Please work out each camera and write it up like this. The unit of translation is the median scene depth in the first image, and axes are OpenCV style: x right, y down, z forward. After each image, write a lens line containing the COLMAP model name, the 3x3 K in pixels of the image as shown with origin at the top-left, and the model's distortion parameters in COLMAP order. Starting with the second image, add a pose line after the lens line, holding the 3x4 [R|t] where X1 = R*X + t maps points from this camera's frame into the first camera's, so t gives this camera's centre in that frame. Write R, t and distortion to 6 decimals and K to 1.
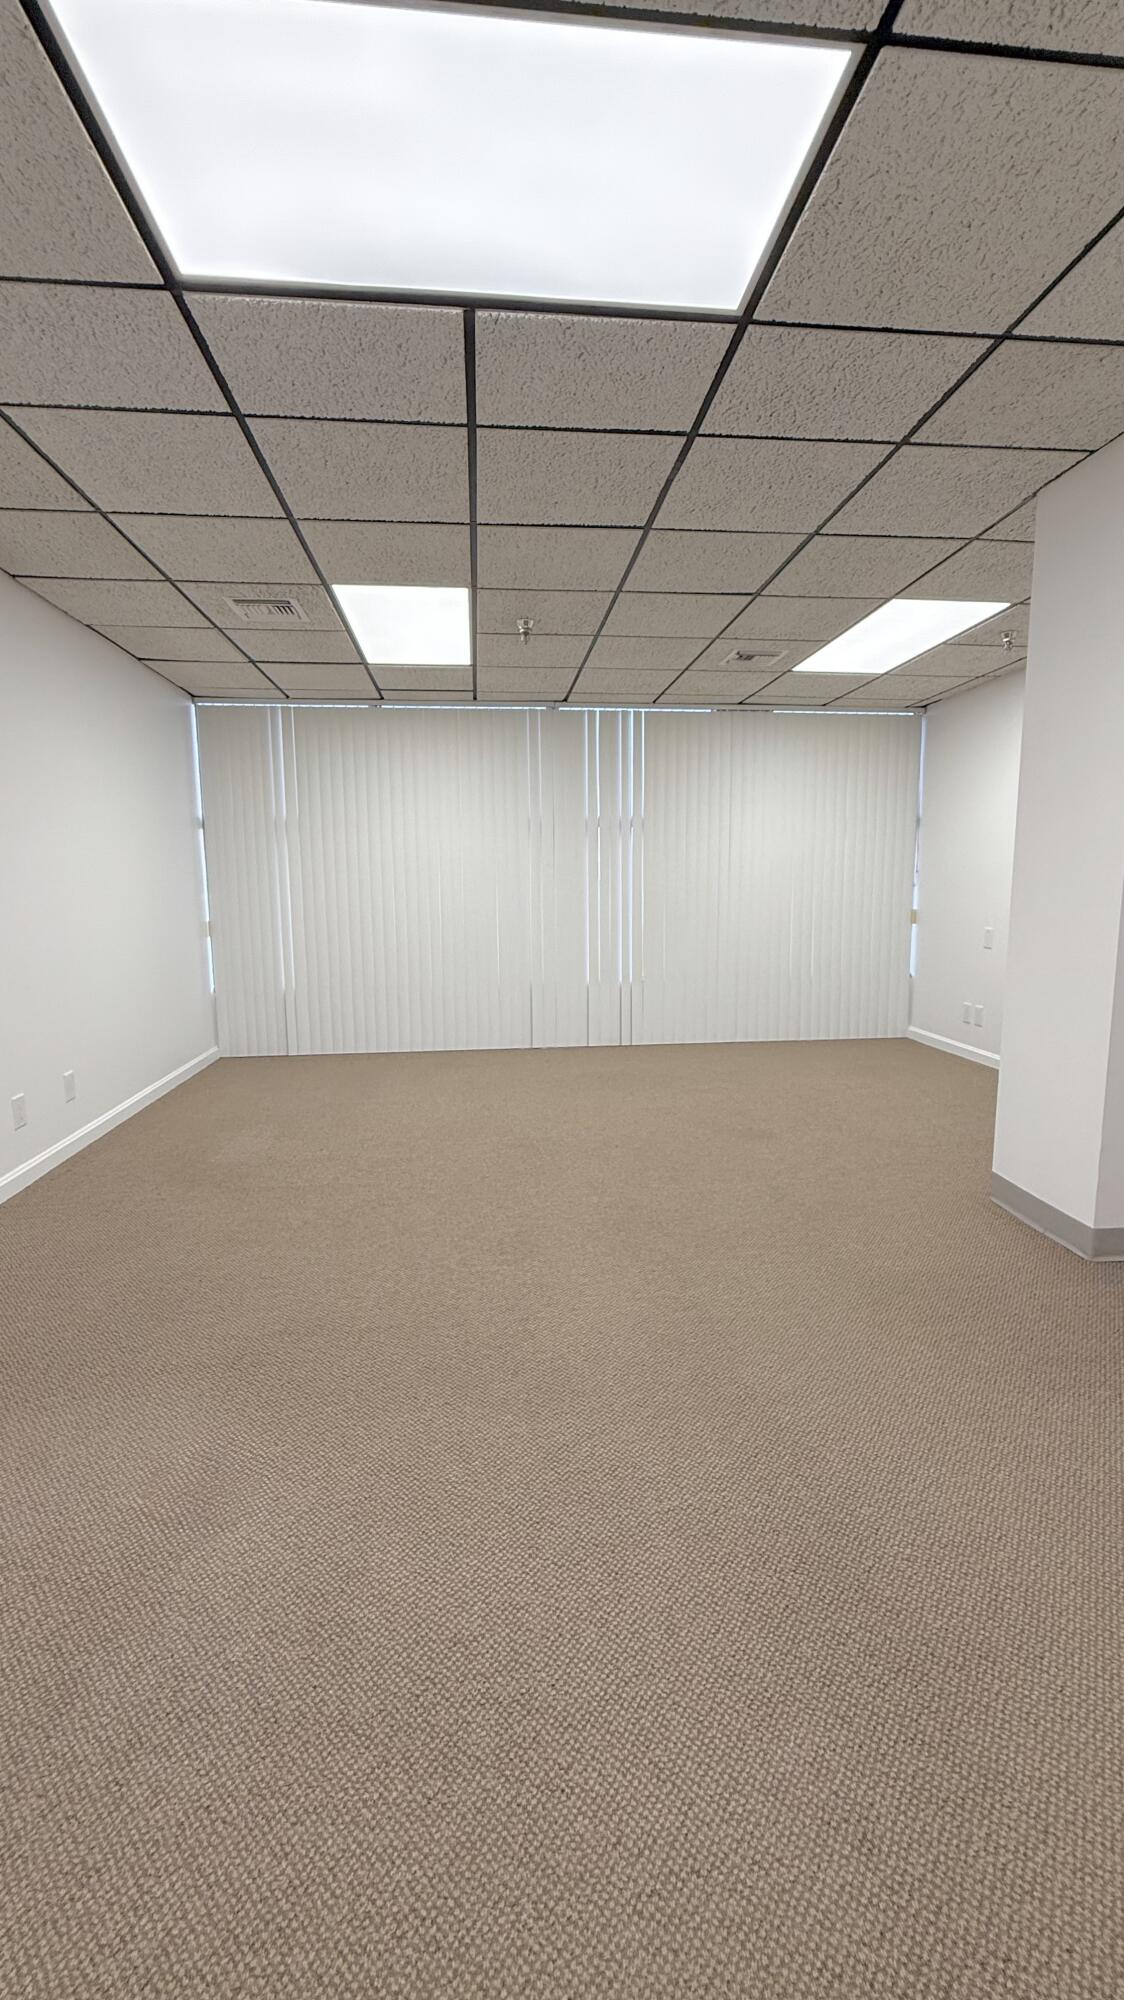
lens RADIAL K [[808.1, 0, 563.3], [0, 808.1, 995.5], [0, 0, 1]] dist [-0.000387, -0.000528]
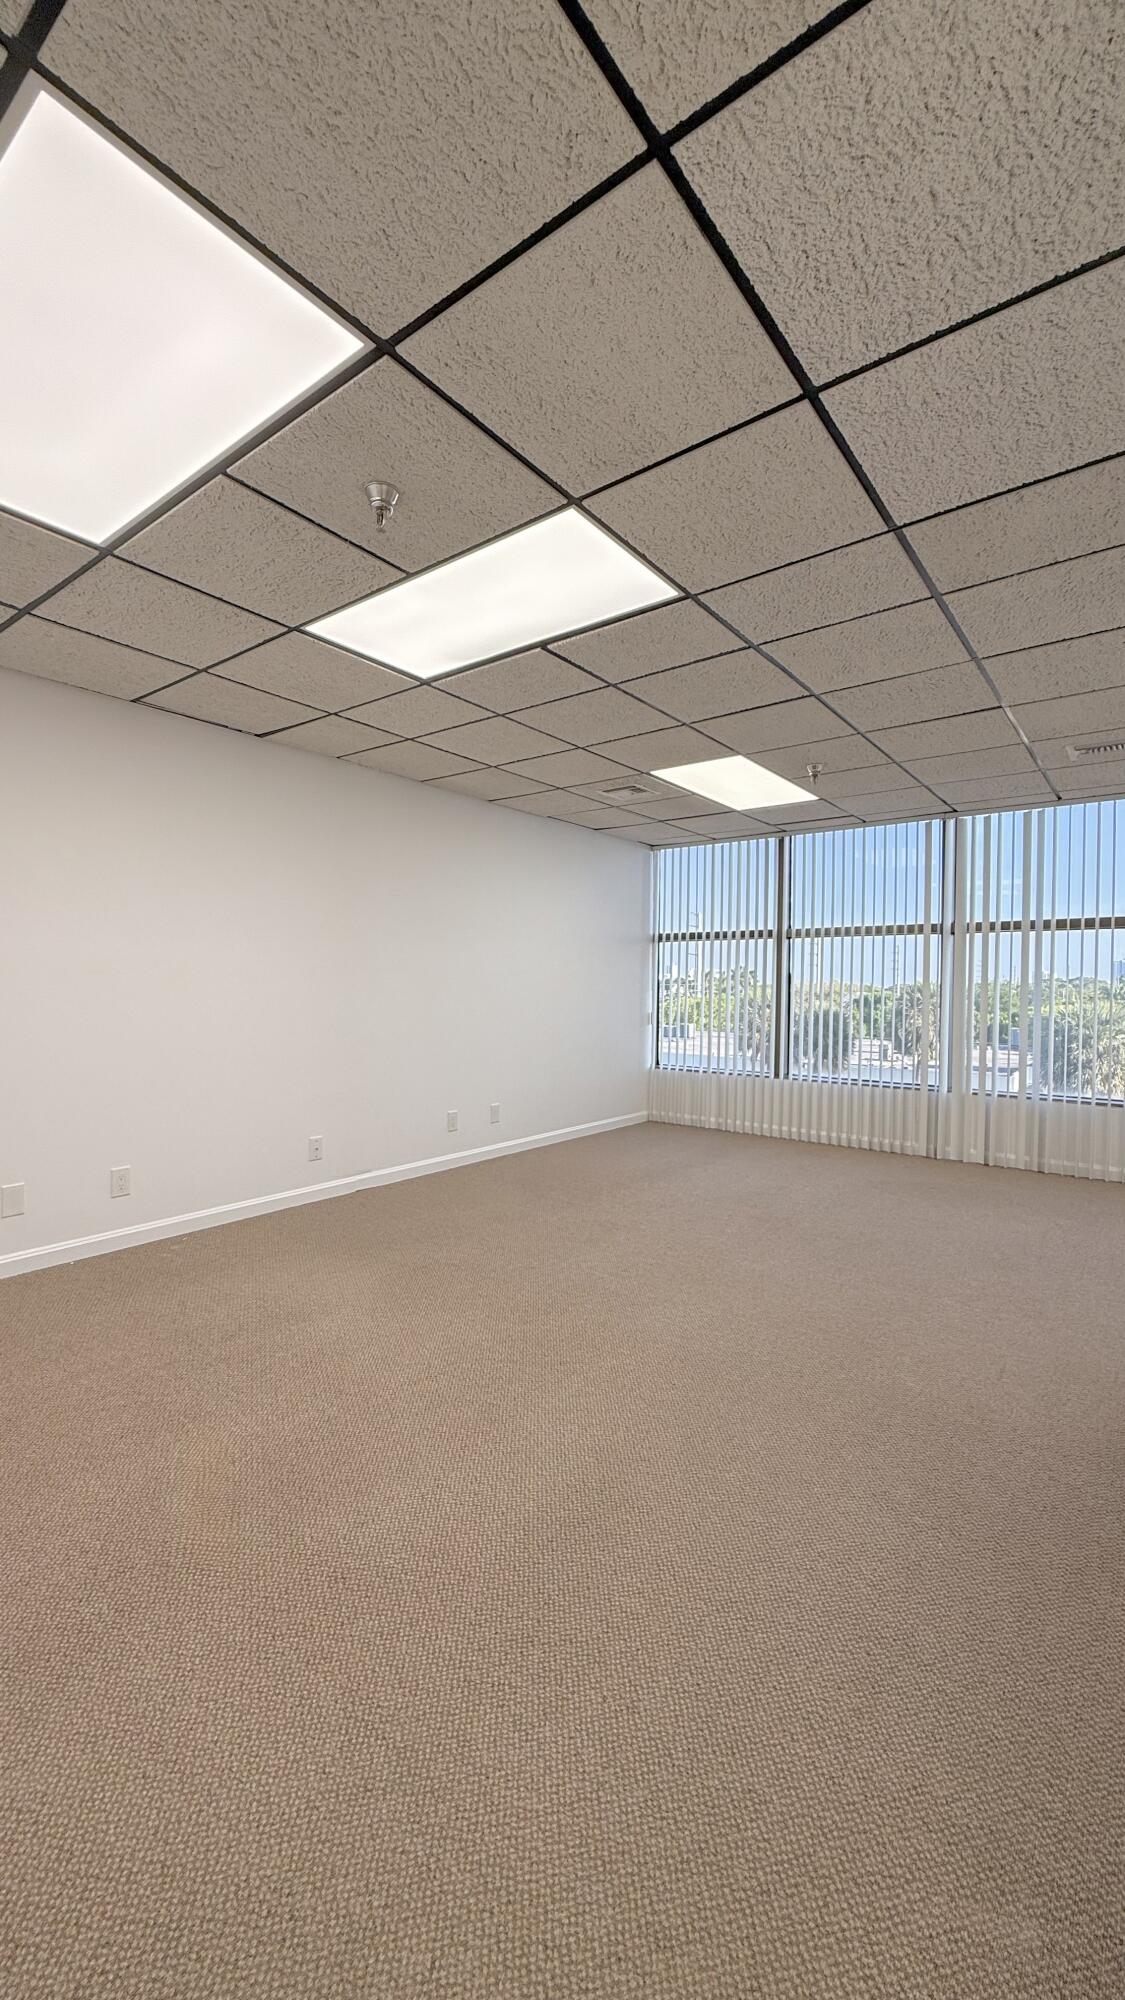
lens RADIAL K [[797.5, 0, 563.2], [0, 797.5, 995.8], [0, 0, 1]] dist [0.000249, 0.000208]
pose [[0.724150, 0.026261, -0.689143, 0.616371], [-0.111420, 0.990602, -0.079331, -0.003772], [0.680583, 0.134232, 0.720270, -0.037928]]
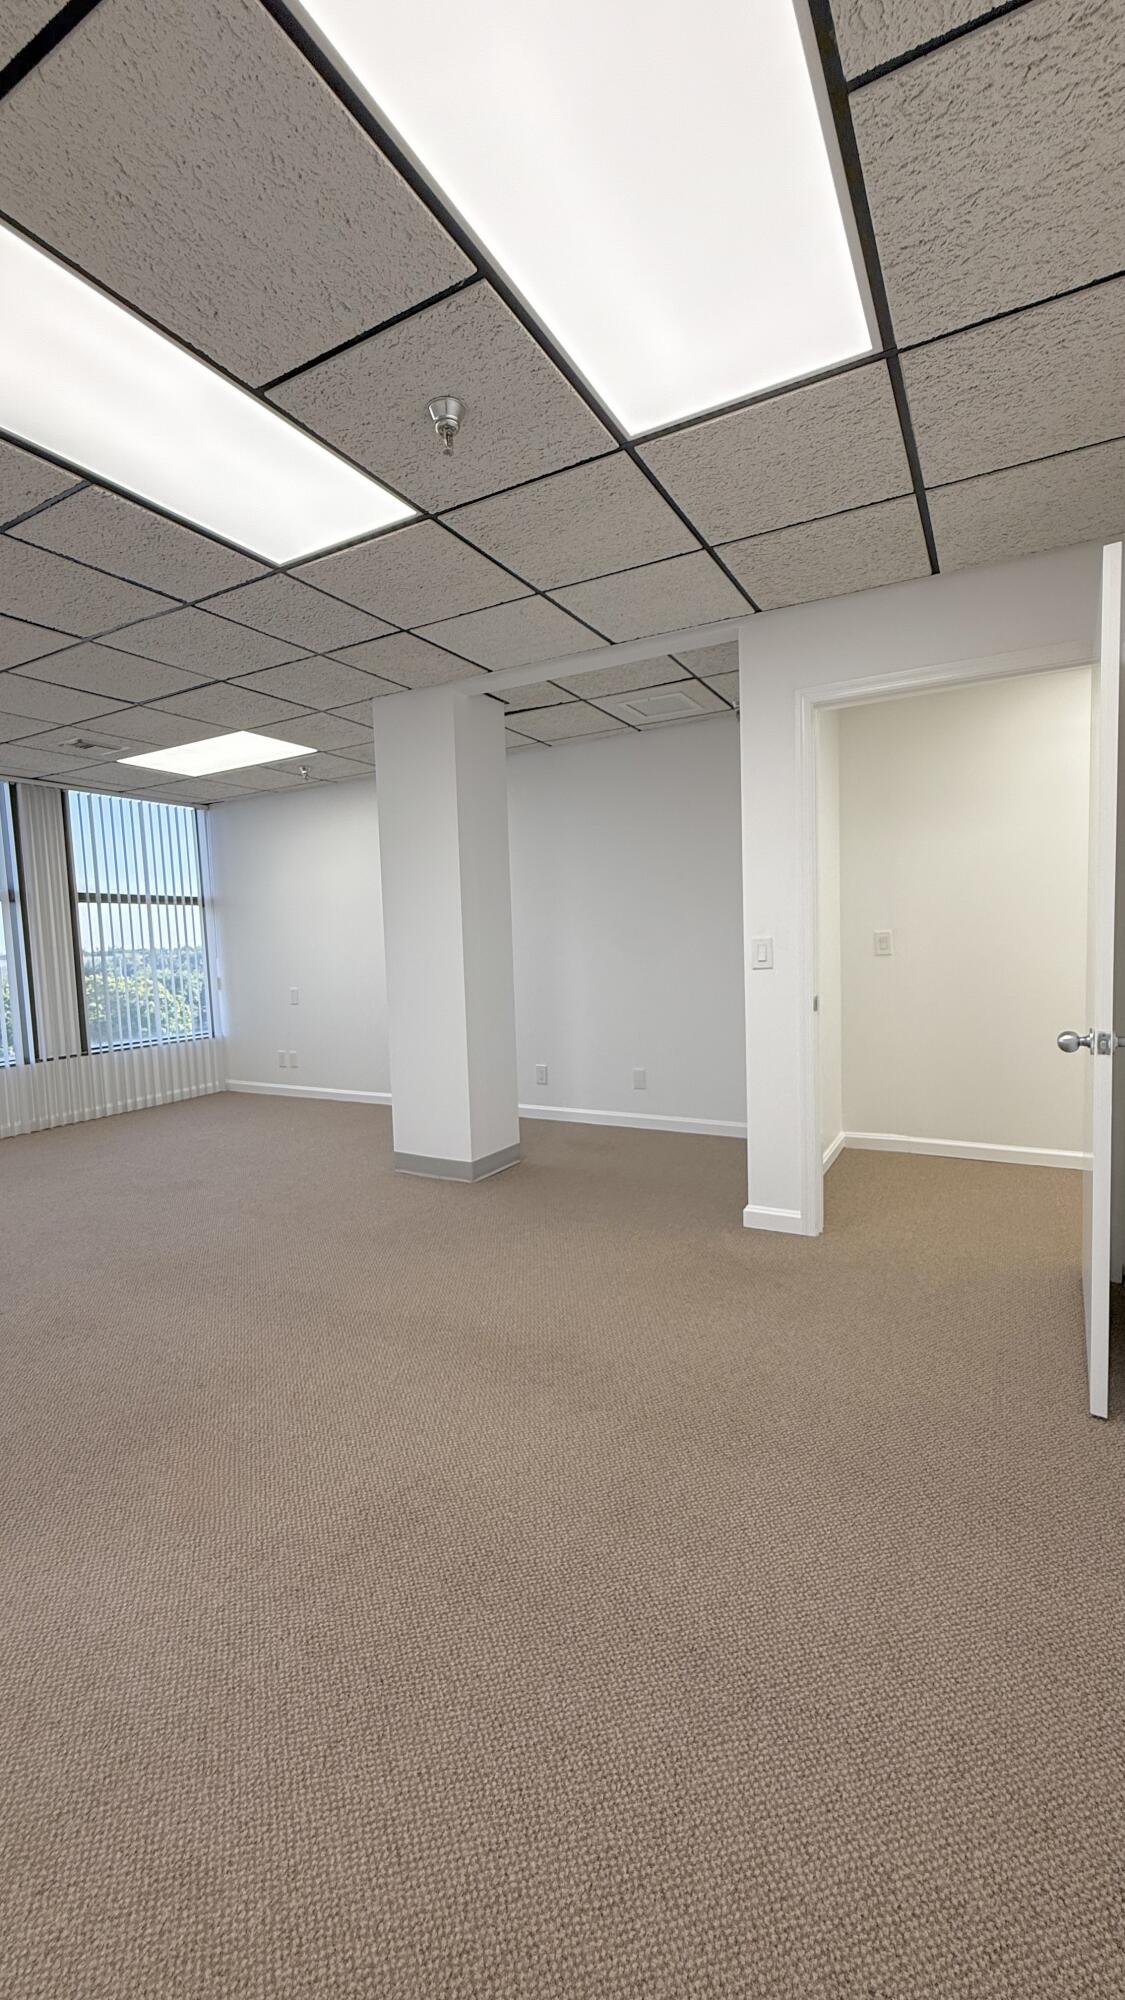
lens RADIAL K [[799.6, 0, 563.2], [0, 799.6, 995.4], [0, 0, 1]] dist [-0.000214, 0.000077]
pose [[0.571307, -0.069433, 0.817794, -0.420342], [0.140758, 0.989941, -0.014284, 0.006593], [-0.808576, 0.123272, 0.575333, -0.083904]]
